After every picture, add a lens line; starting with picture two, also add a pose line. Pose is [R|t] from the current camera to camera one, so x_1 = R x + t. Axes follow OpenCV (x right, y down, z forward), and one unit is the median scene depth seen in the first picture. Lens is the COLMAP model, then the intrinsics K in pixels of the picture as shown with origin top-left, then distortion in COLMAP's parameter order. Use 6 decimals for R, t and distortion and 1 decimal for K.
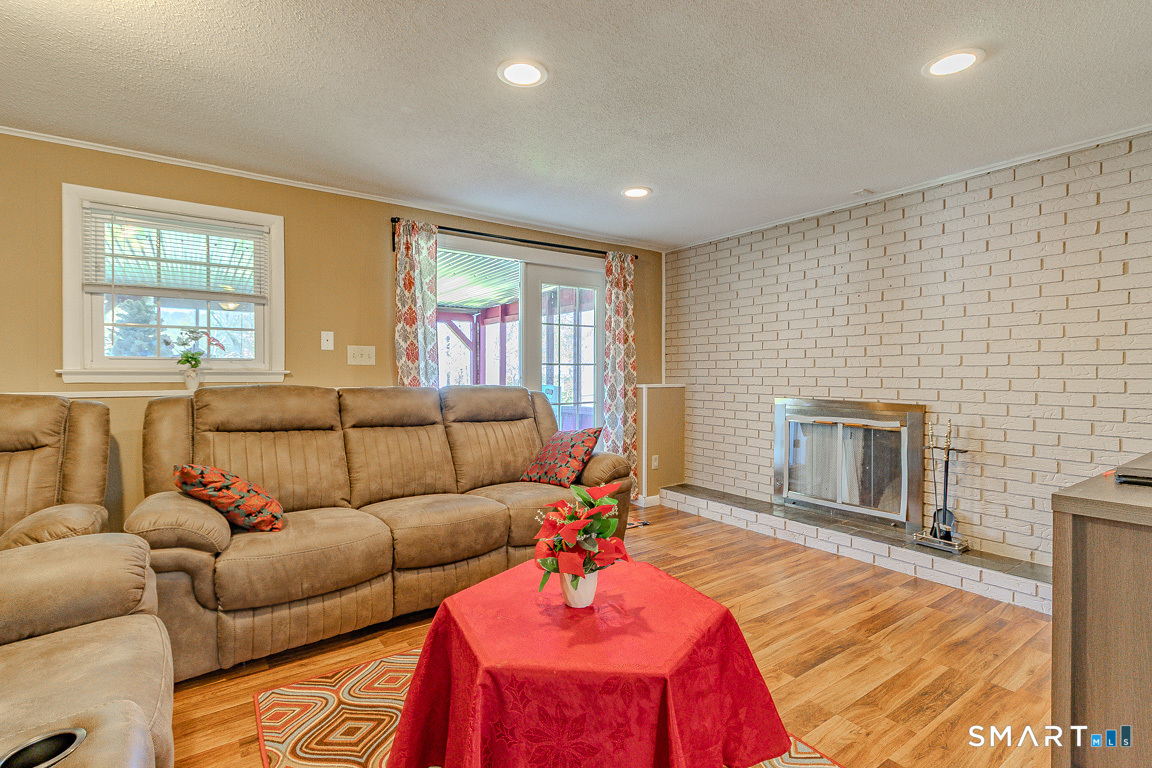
lens RADIAL K [[532.7, 0, 570.7], [0, 532.7, 376.6], [0, 0, 1]] dist [0.004727, 0.000603]
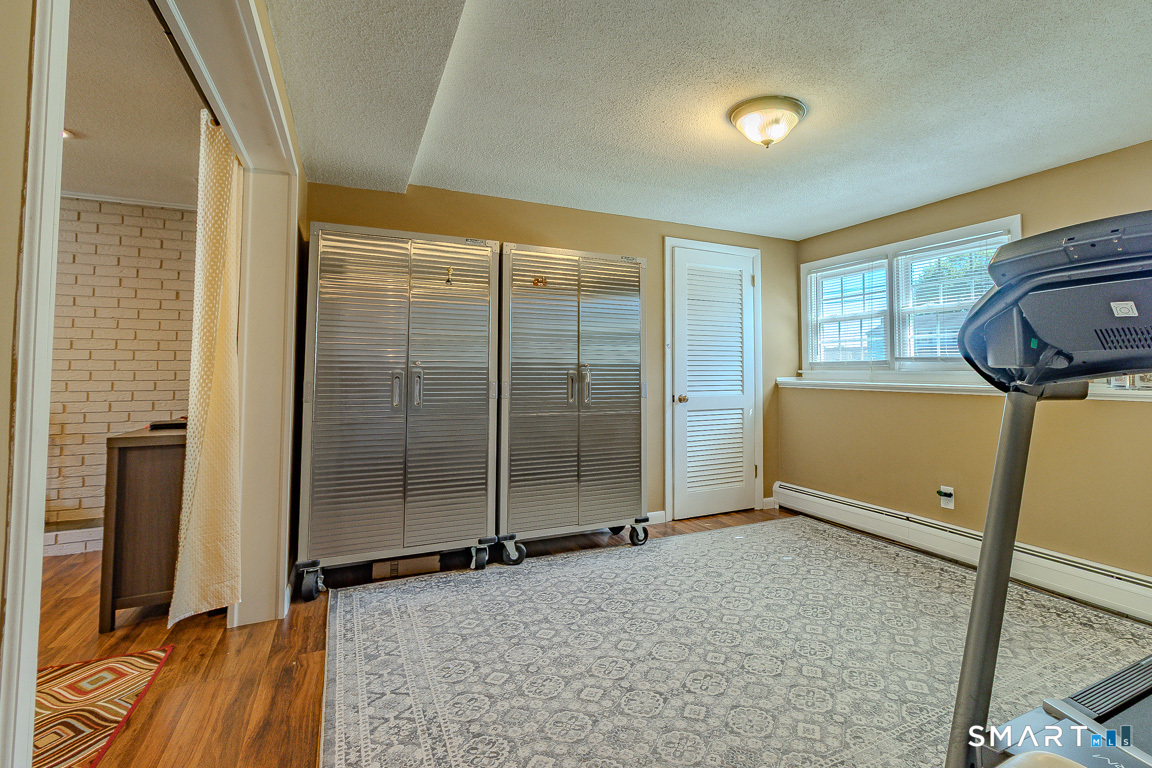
lens RADIAL K [[569.9, 0, 664.2], [0, 569.9, 346.4], [0, 0, 1]] dist [0.000890, 0.000178]
pose [[0.107975, 0.039484, 0.993369, -0.350517], [0.002475, 0.999197, -0.039984, 0.003914], [-0.994151, 0.006776, 0.107790, -0.465670]]
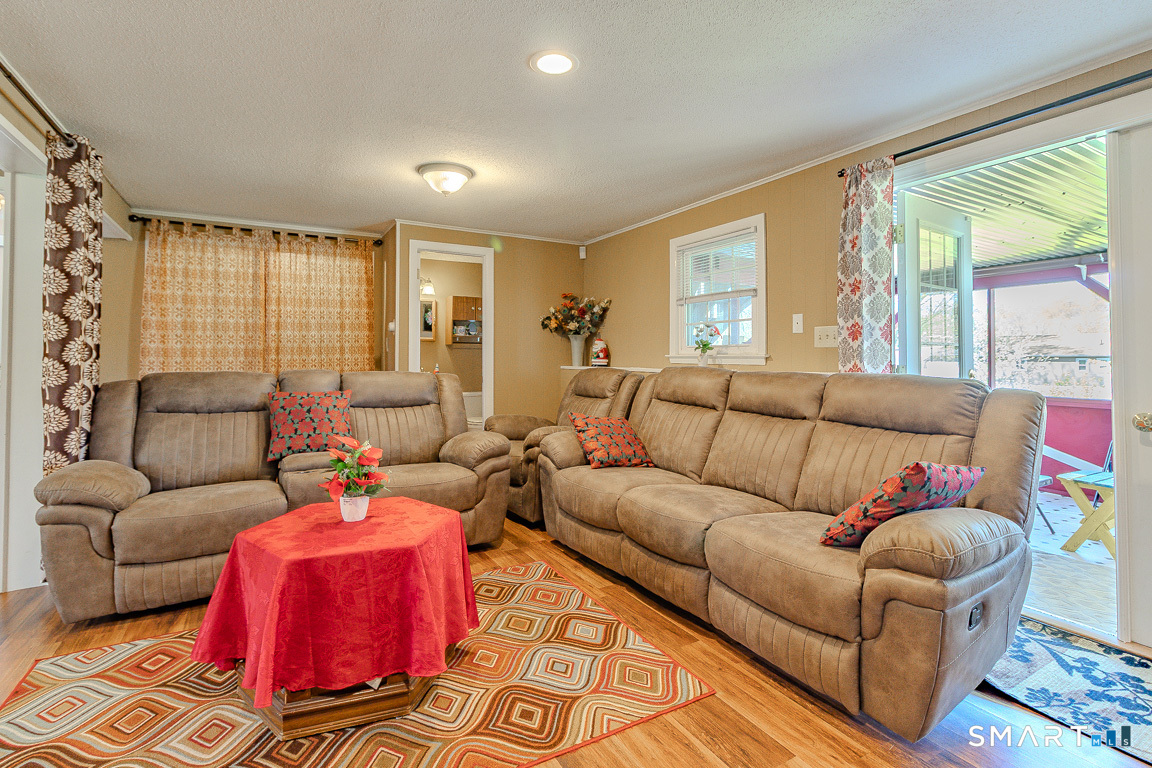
lens RADIAL K [[543.8, 0, 582.9], [0, 543.8, 349.0], [0, 0, 1]] dist [-0.001105, 0.000526]
pose [[-0.083976, -0.017814, -0.996309, 0.690843], [-0.005888, 0.999832, -0.017381, -0.001343], [0.996450, 0.004407, -0.084067, 0.854193]]
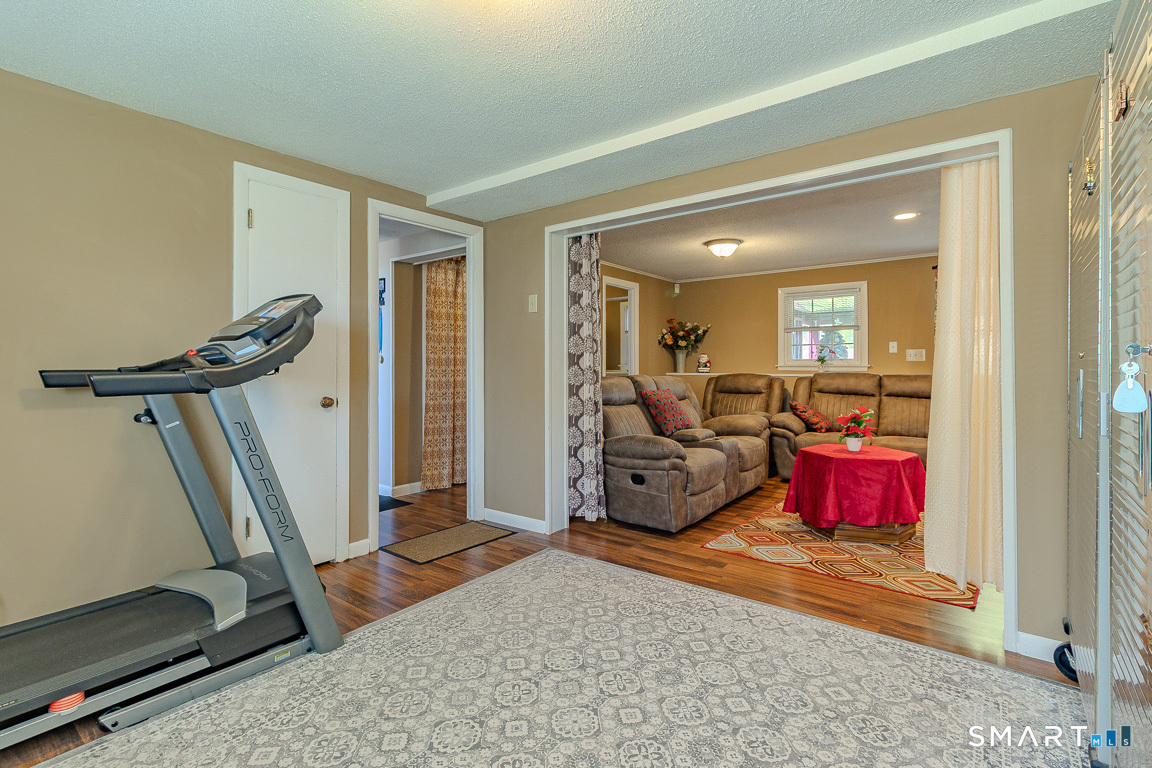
lens RADIAL K [[536.0, 0, 567.4], [0, 536.0, 367.0], [0, 0, 1]] dist [0.000203, -0.000015]
pose [[0.269792, -0.001992, -0.962917, 1.105966], [-0.005673, 0.999977, -0.003659, 0.009928], [0.962902, 0.006450, 0.269774, -0.560477]]
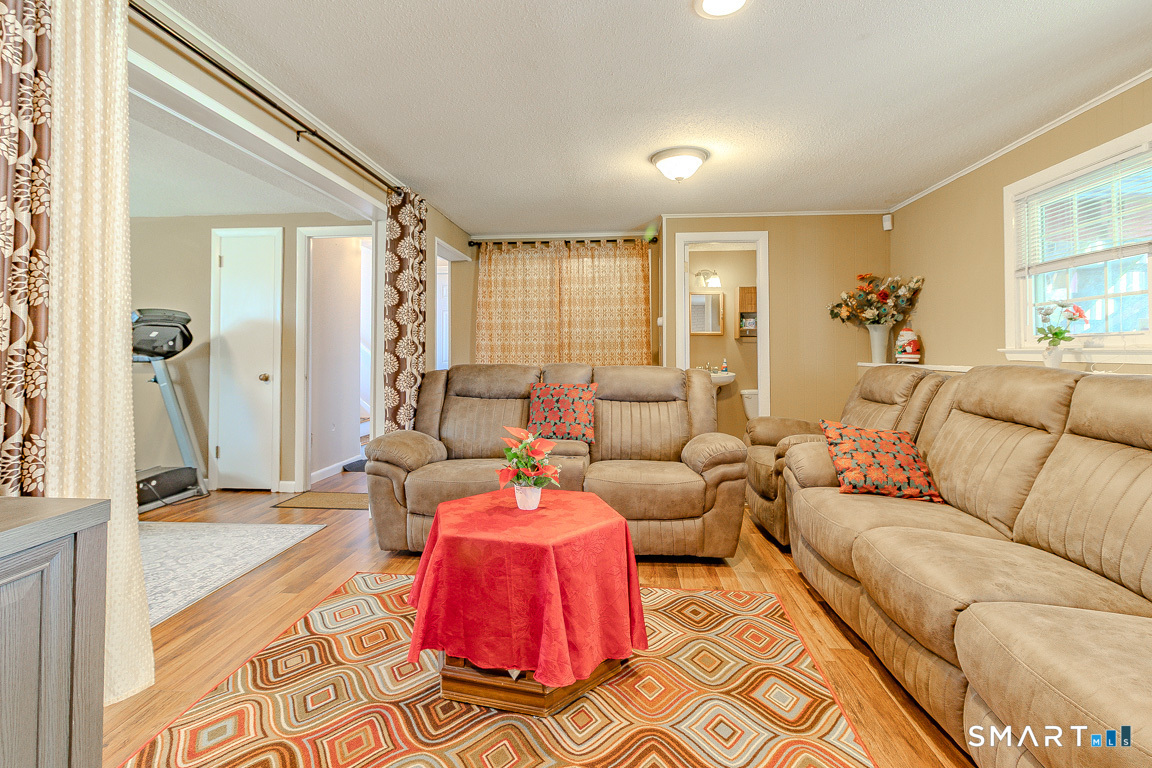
lens RADIAL K [[547.7, 0, 576.4], [0, 547.7, 338.8], [0, 0, 1]] dist [-0.001018, 0.000918]
pose [[-0.647756, -0.020711, -0.761566, 0.533533], [-0.006011, 0.999738, -0.022076, -0.002943], [0.761824, -0.009723, -0.647711, 1.031392]]
